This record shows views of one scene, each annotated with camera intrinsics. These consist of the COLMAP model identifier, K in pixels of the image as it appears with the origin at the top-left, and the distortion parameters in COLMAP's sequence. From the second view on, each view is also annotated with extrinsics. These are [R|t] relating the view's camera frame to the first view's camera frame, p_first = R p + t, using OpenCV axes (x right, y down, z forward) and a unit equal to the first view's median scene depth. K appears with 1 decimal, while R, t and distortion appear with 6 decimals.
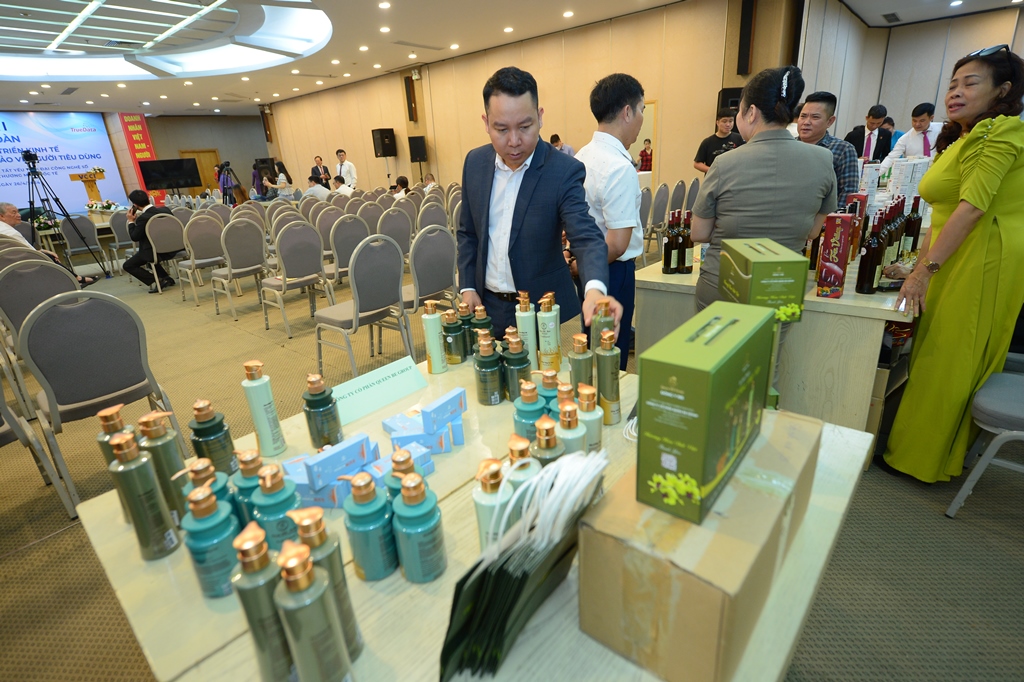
lens RADIAL K [[520.6, 0, 514.5], [0, 520.6, 342.0], [0, 0, 1]] dist [-0.001049, 0.000237]
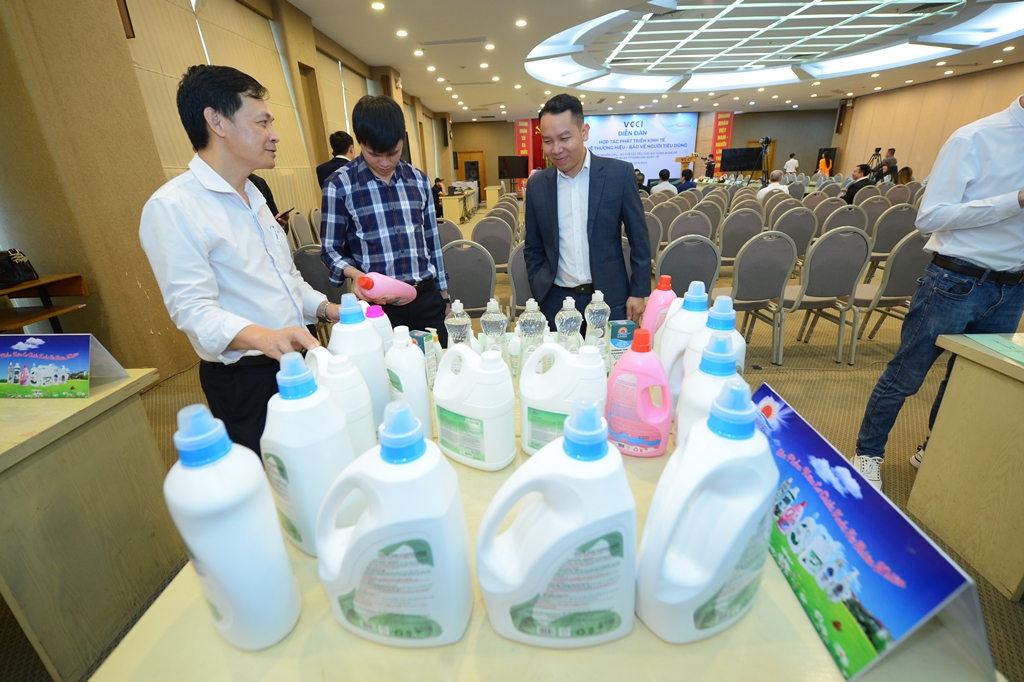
lens RADIAL K [[453.5, 0, 513.3], [0, 453.5, 341.2], [0, 0, 1]] dist [0.002887, 0.000592]
pose [[0.710364, 0.284229, -0.643892, -0.204118], [-0.247249, 0.957302, 0.149802, 0.079117], [0.658977, 0.052788, 0.750309, -0.191119]]
